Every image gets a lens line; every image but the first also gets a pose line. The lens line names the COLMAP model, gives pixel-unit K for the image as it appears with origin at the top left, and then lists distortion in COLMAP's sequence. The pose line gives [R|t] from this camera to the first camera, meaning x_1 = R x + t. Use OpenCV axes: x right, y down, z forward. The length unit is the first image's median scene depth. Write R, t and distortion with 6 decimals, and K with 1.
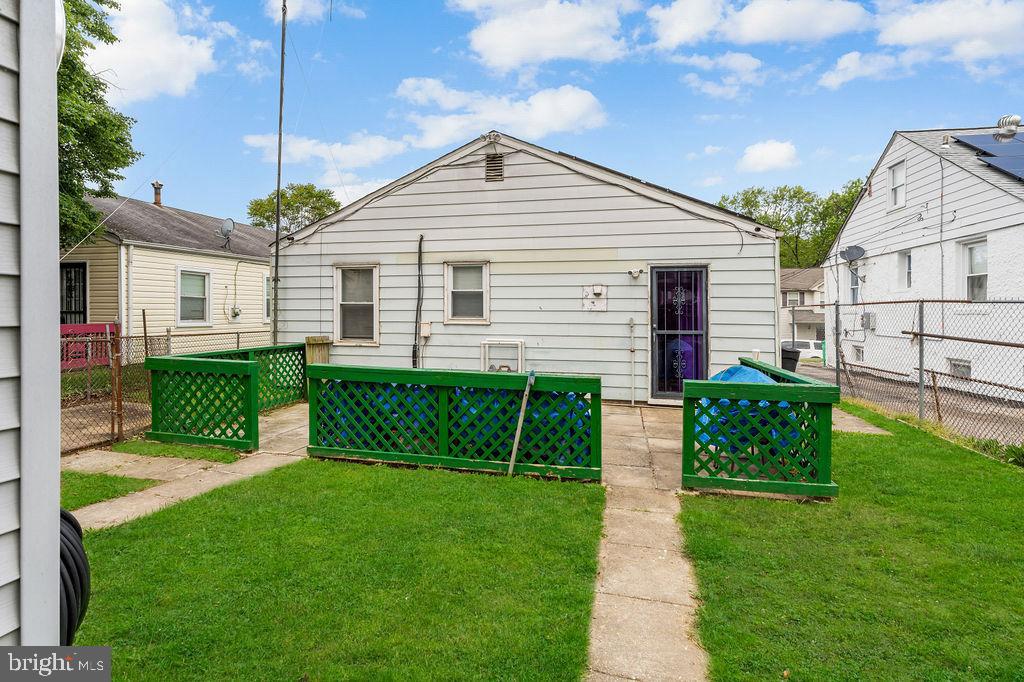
lens RADIAL K [[508.3, 0, 511.2], [0, 508.3, 319.6], [0, 0, 1]] dist [0.000442, -0.000770]
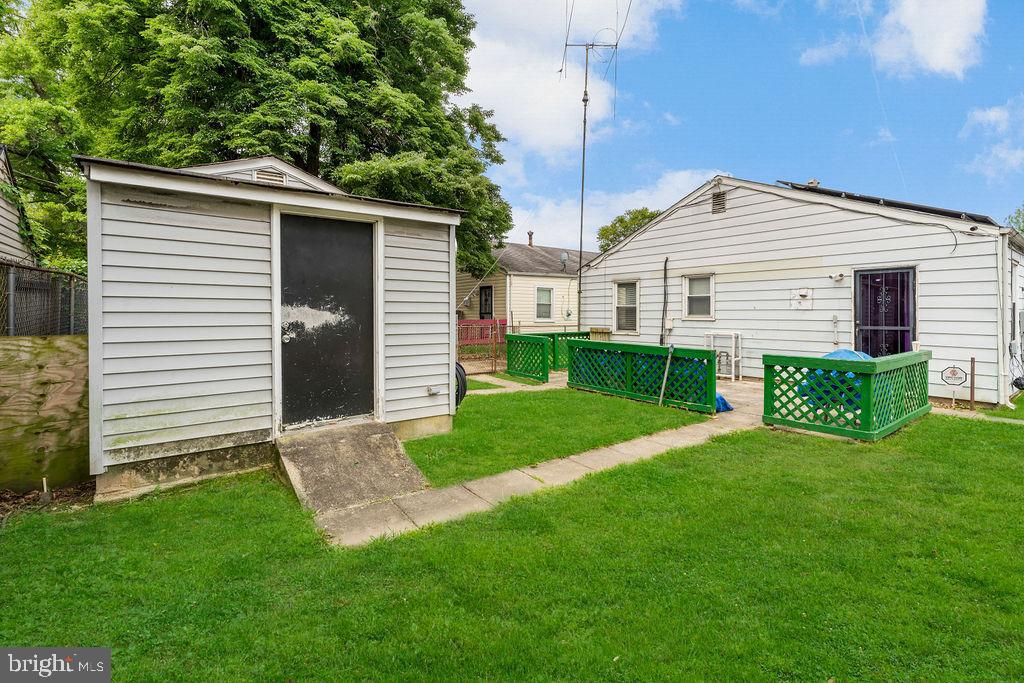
lens RADIAL K [[471.2, 0, 511.4], [0, 471.2, 317.1], [0, 0, 1]] dist [-0.000834, -0.000123]
pose [[0.773577, 0.000323, -0.633702, 0.328394], [-0.005910, 0.999960, -0.006706, 0.012007], [0.633675, 0.008933, 0.773548, -0.295561]]
